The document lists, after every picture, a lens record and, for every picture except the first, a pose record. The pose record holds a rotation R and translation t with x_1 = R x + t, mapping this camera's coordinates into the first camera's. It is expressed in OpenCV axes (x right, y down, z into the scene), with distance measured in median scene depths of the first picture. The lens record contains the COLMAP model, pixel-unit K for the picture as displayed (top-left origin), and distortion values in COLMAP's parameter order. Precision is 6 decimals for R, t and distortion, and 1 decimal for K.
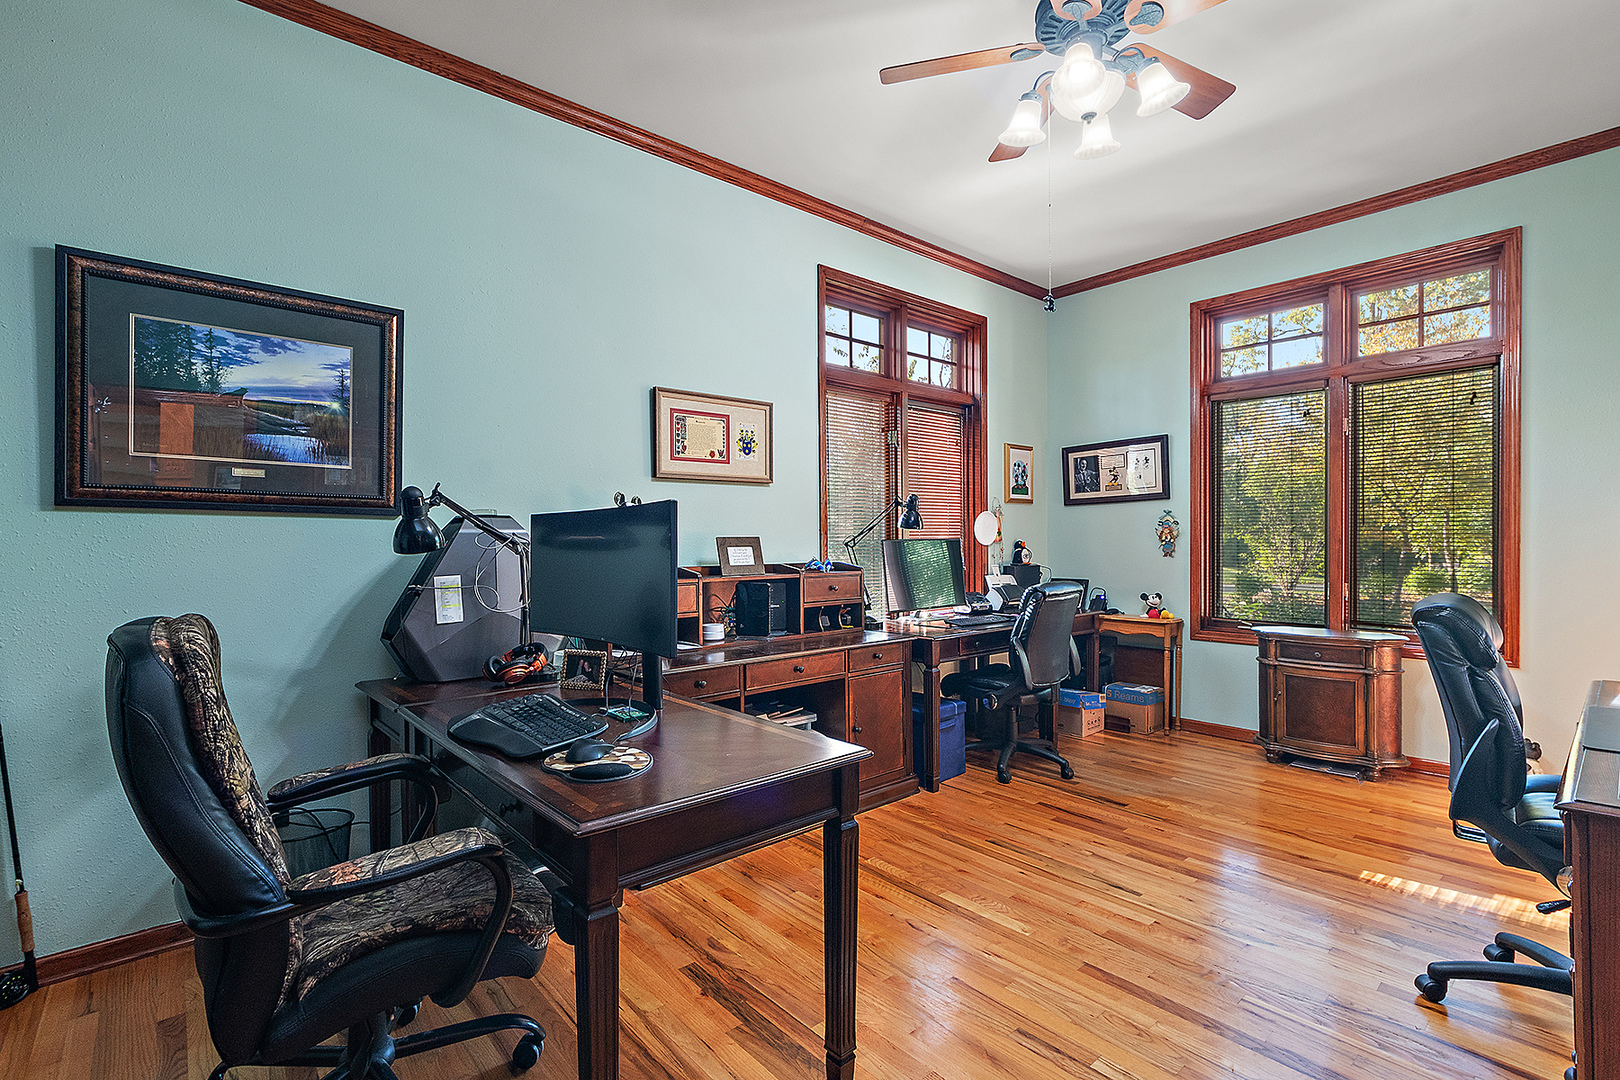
lens RADIAL K [[732.8, 0, 804.8], [0, 732.8, 543.8], [0, 0, 1]] dist [-0.000399, -0.001336]
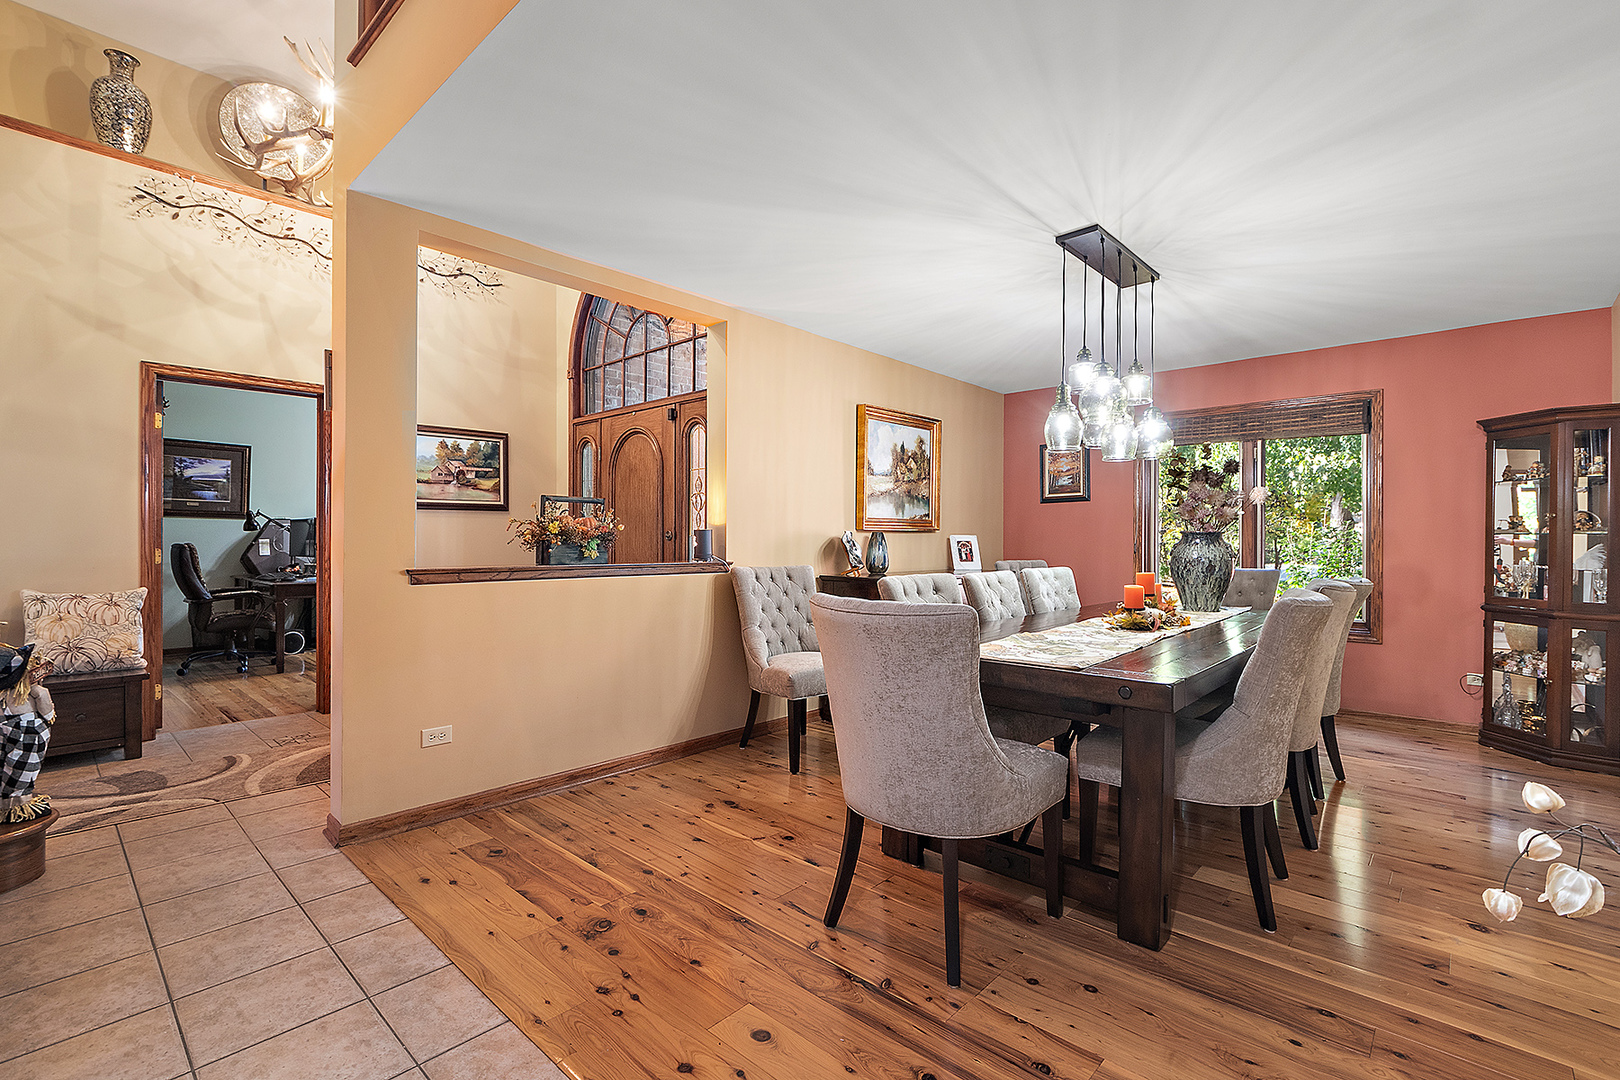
lens RADIAL K [[732.8, 0, 816.3], [0, 732.8, 538.7], [0, 0, 1]] dist [-0.000399, -0.001336]
pose [[0.993177, 0.013179, 0.115871, 1.424391], [-0.012113, 0.999878, -0.009901, 0.044692], [-0.115987, 0.008430, 0.993215, -2.261912]]
